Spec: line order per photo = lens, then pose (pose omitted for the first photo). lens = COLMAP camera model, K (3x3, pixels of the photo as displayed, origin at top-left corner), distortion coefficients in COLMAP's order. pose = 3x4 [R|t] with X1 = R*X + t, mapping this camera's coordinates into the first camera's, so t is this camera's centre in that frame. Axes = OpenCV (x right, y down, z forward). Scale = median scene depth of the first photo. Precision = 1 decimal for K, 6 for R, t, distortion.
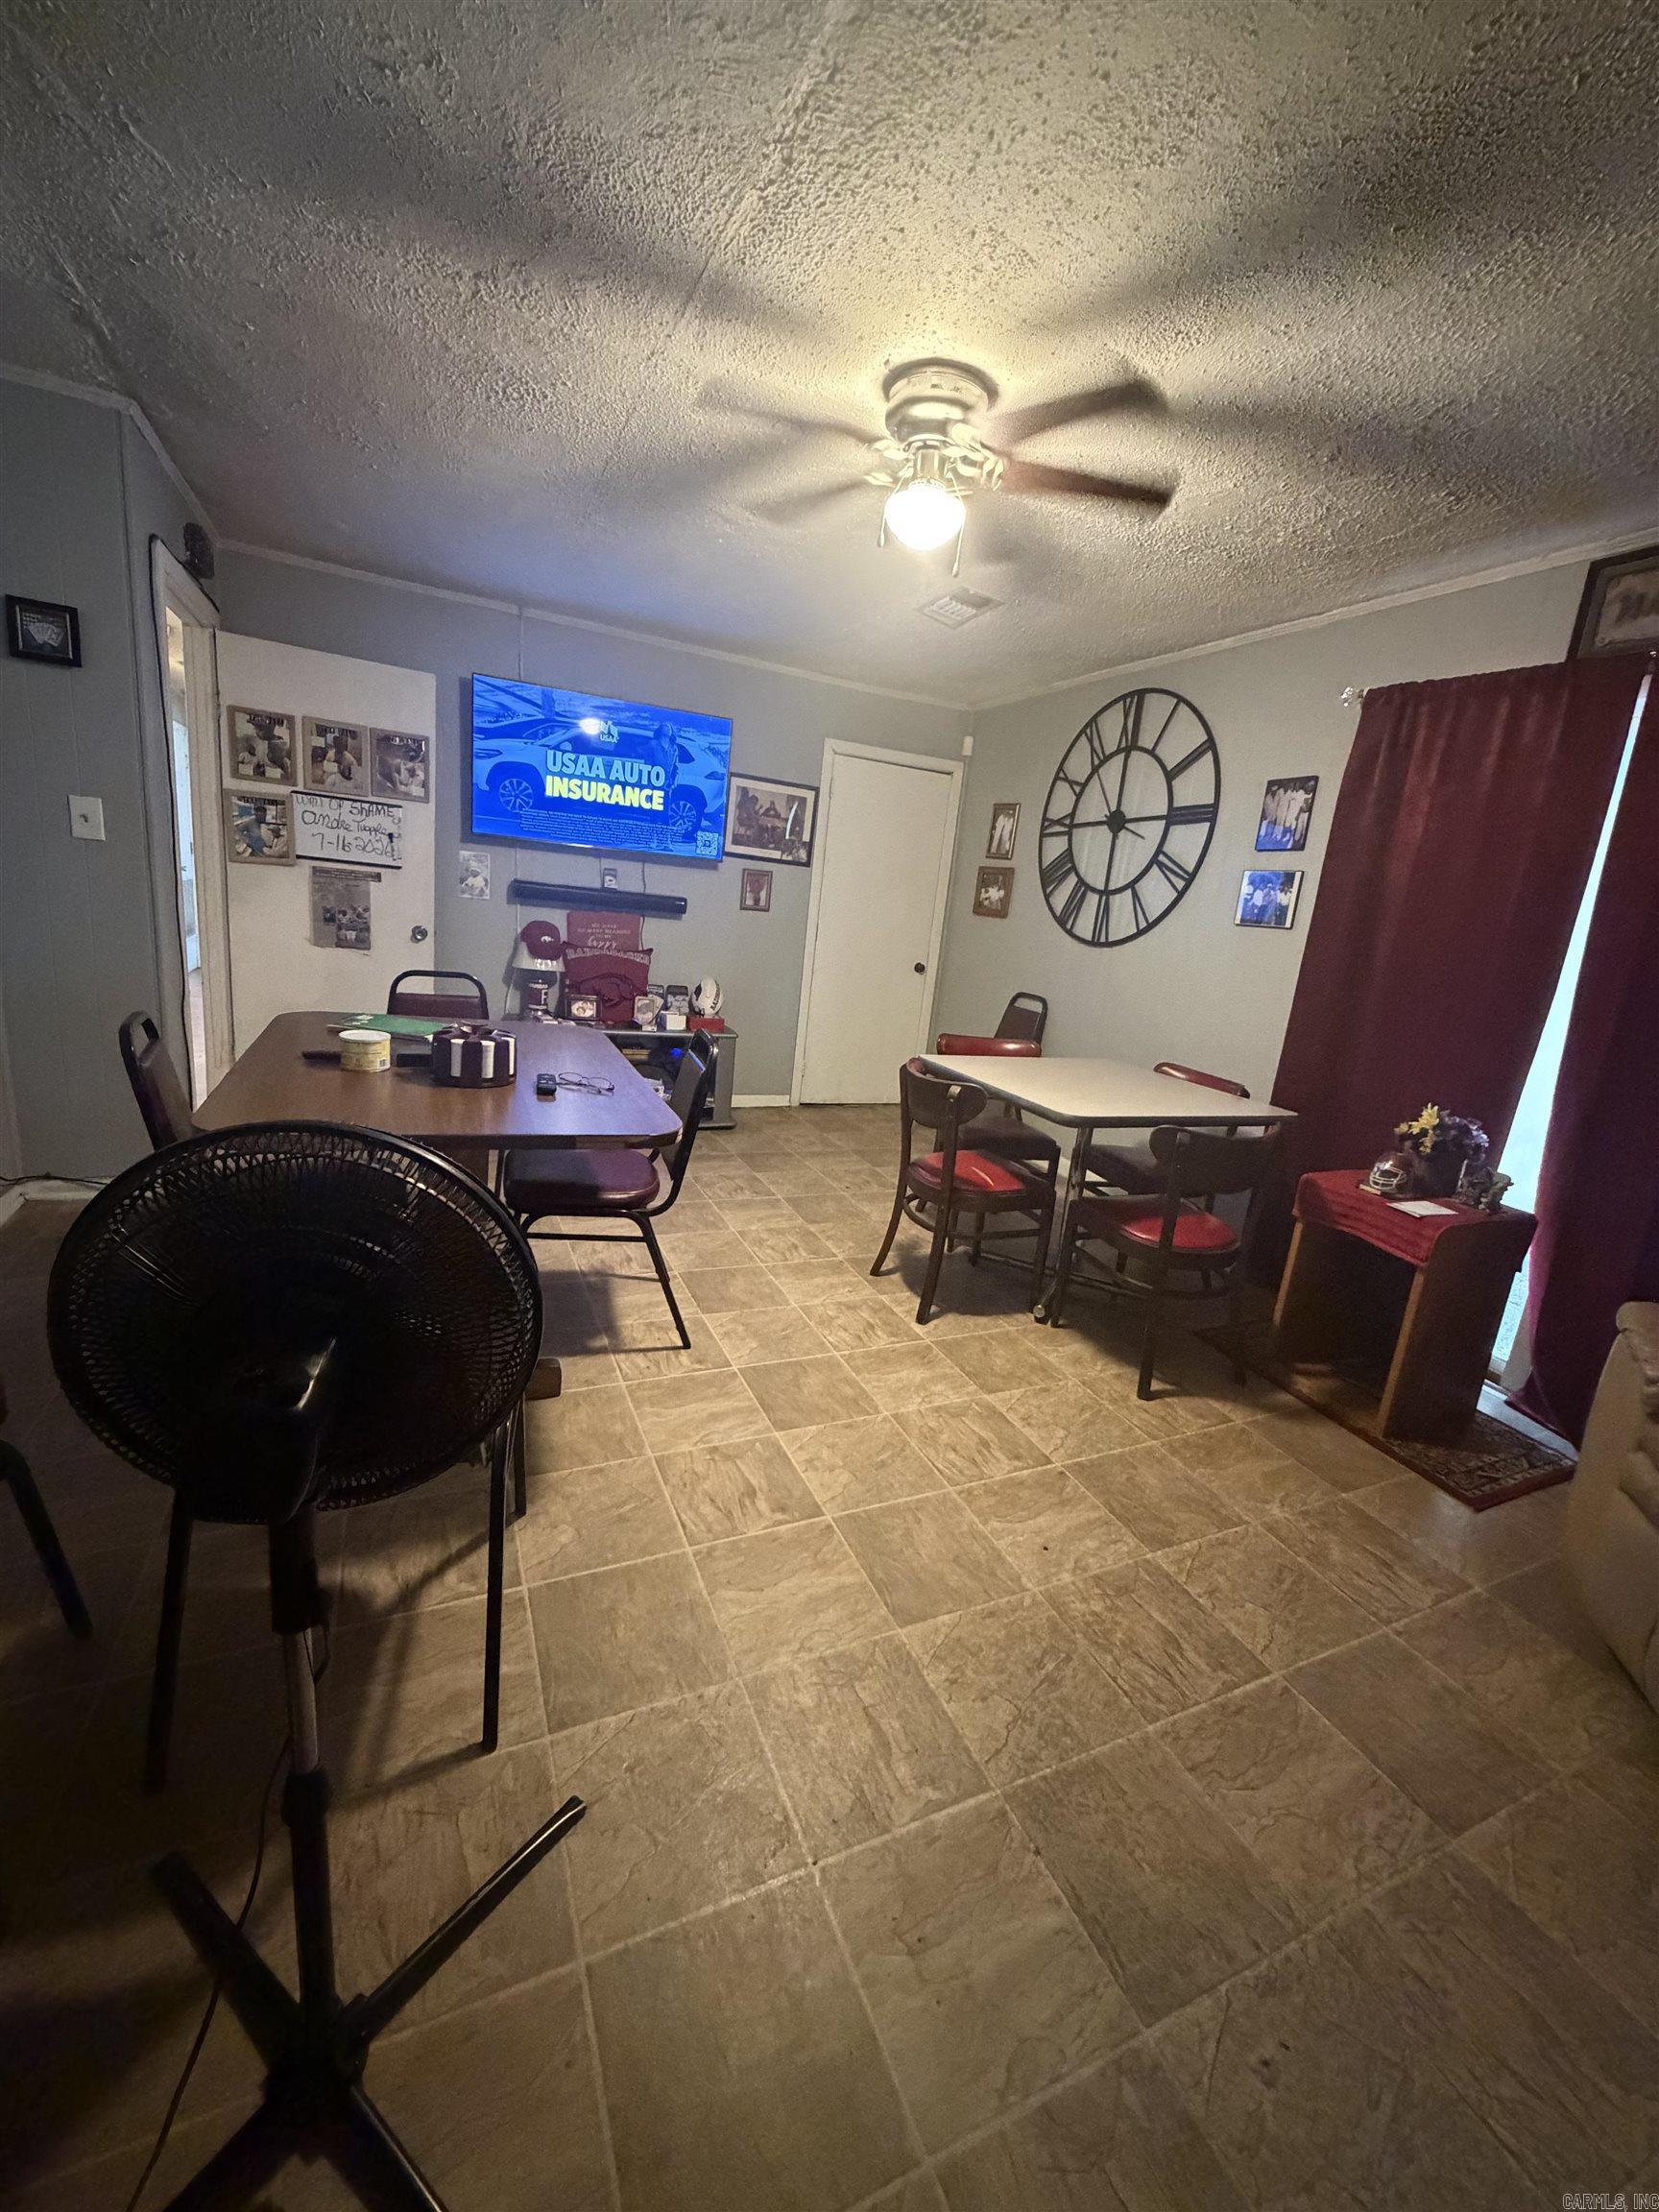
lens RADIAL K [[889.9, 0, 835.2], [0, 889.9, 1107.4], [0, 0, 1]] dist [0.000846, -0.000076]
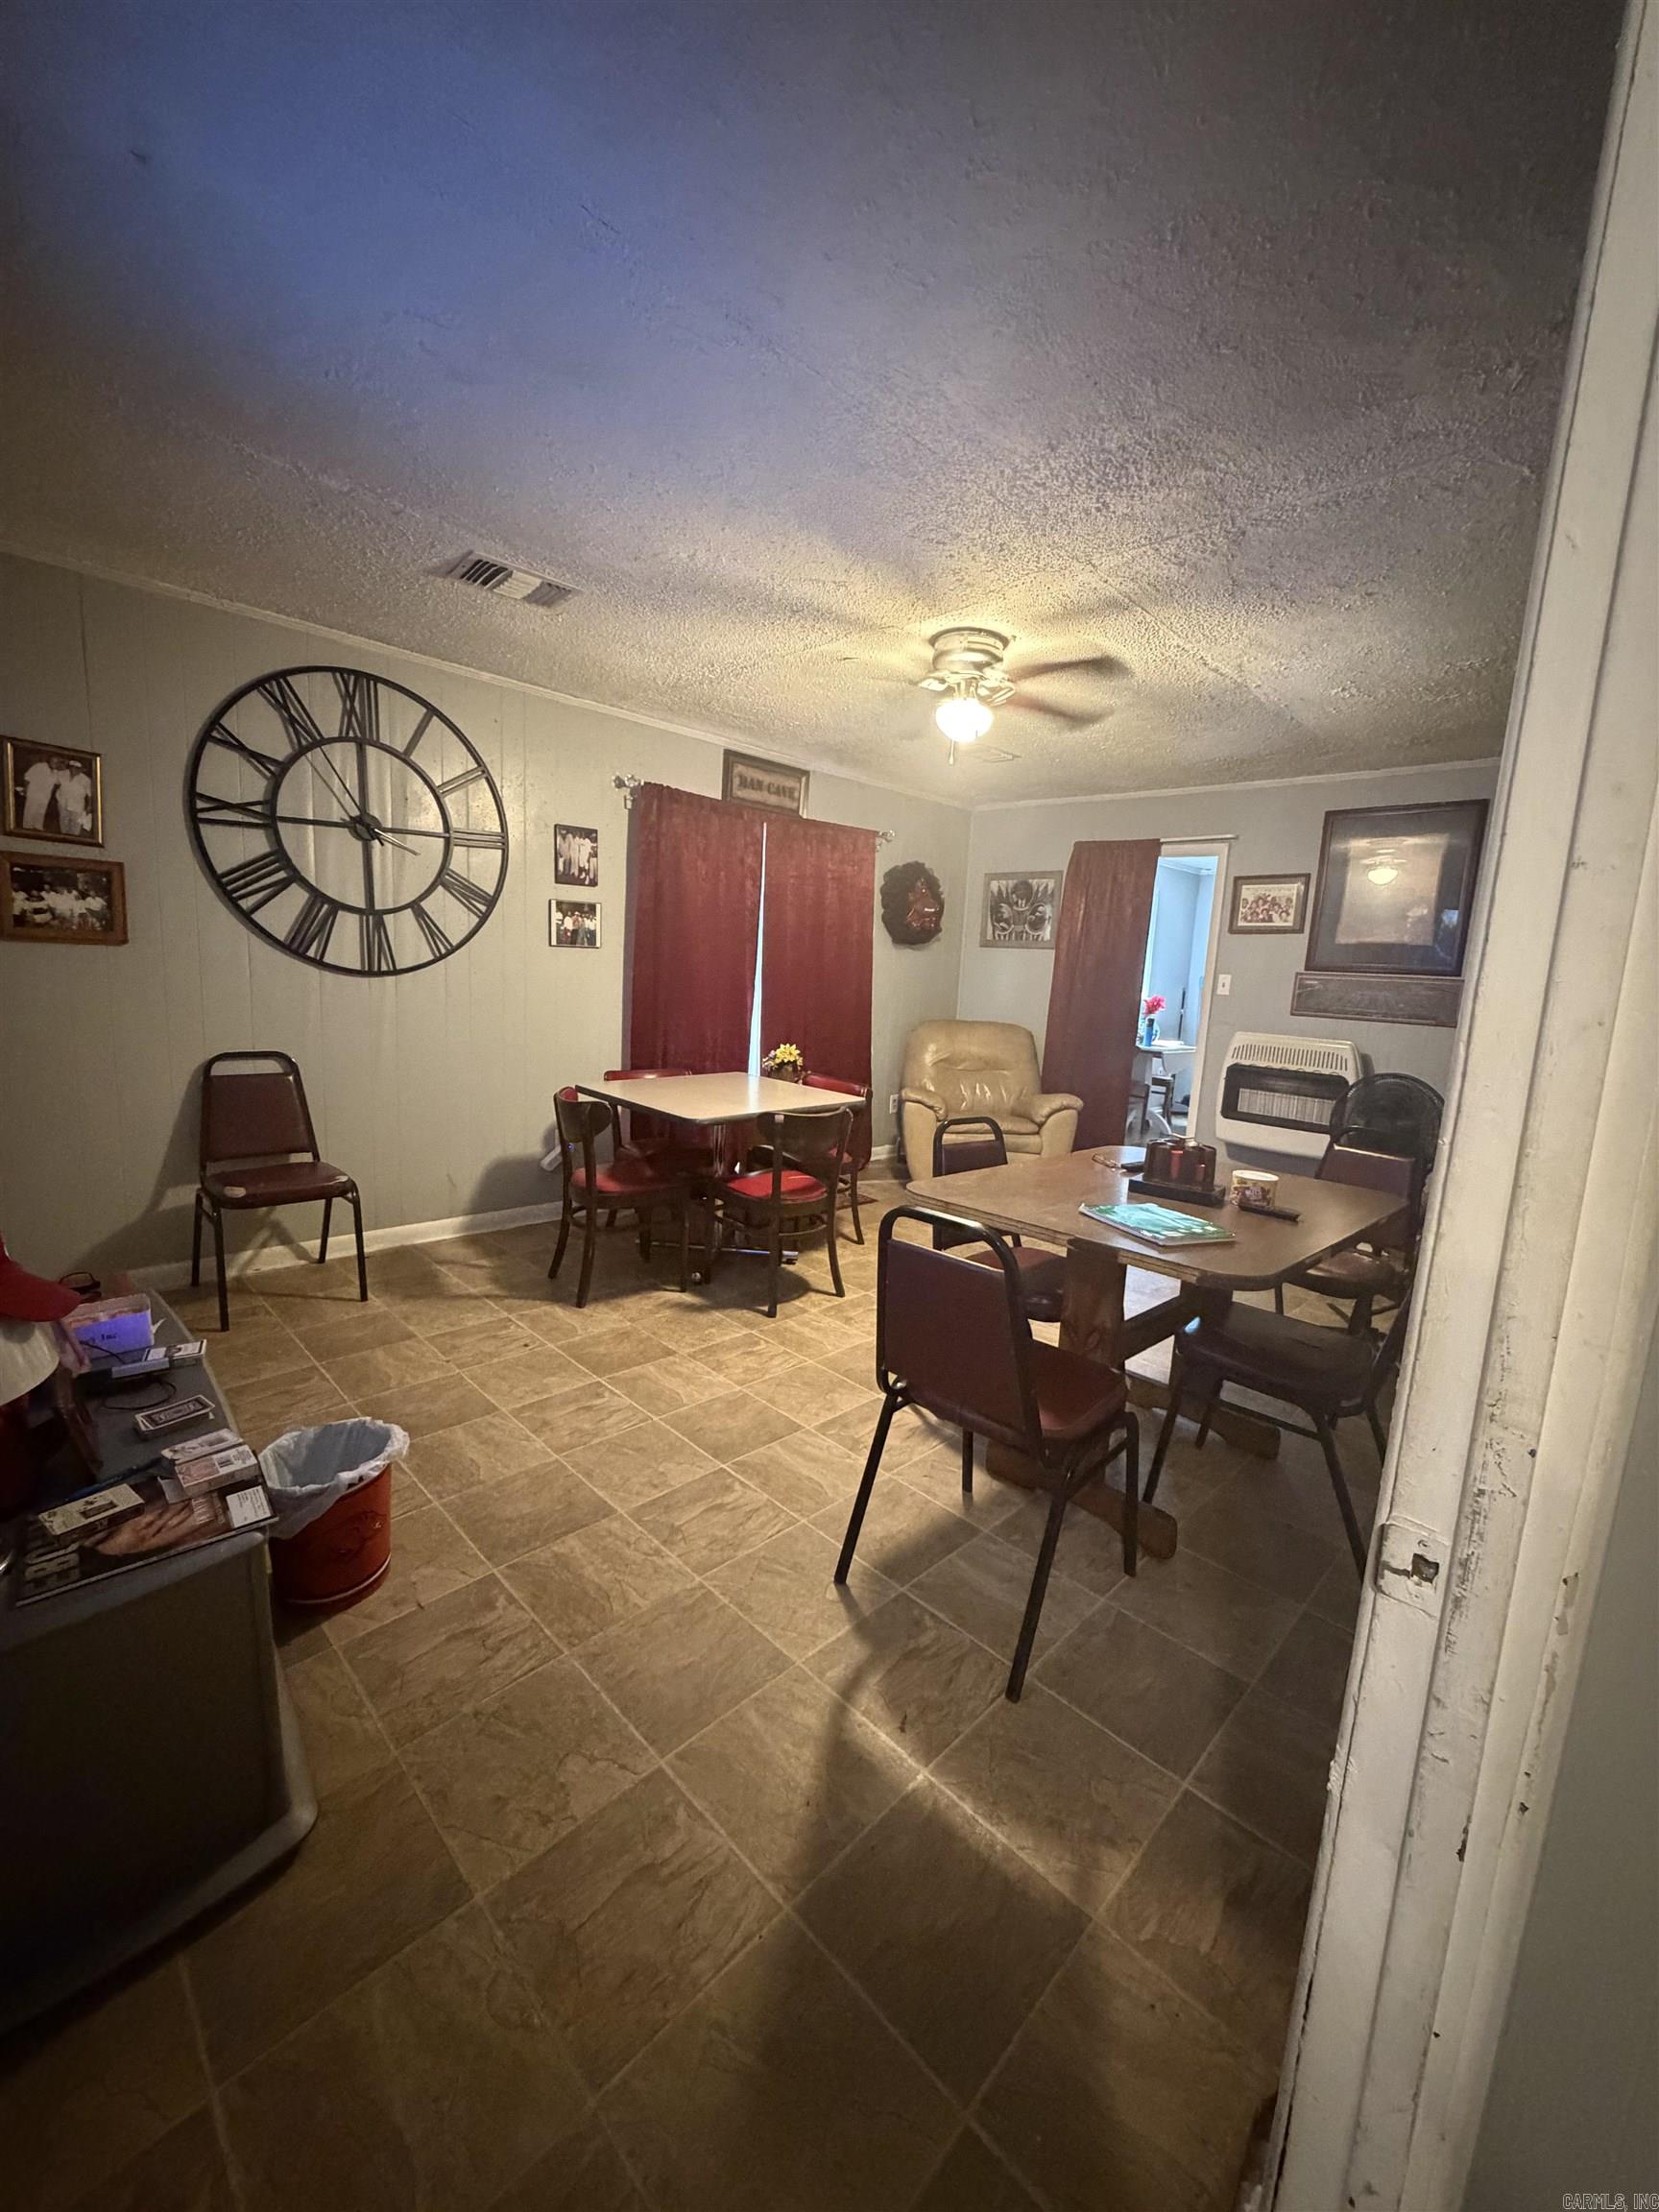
lens RADIAL K [[889.9, 0, 830.5], [0, 889.9, 1103.8], [0, 0, 1]] dist [0.000846, -0.000076]
pose [[-0.350143, -0.271029, 0.896629, -0.643349], [0.124870, 0.935175, 0.331444, -0.293510], [-0.928336, 0.228014, -0.293602, 0.876756]]
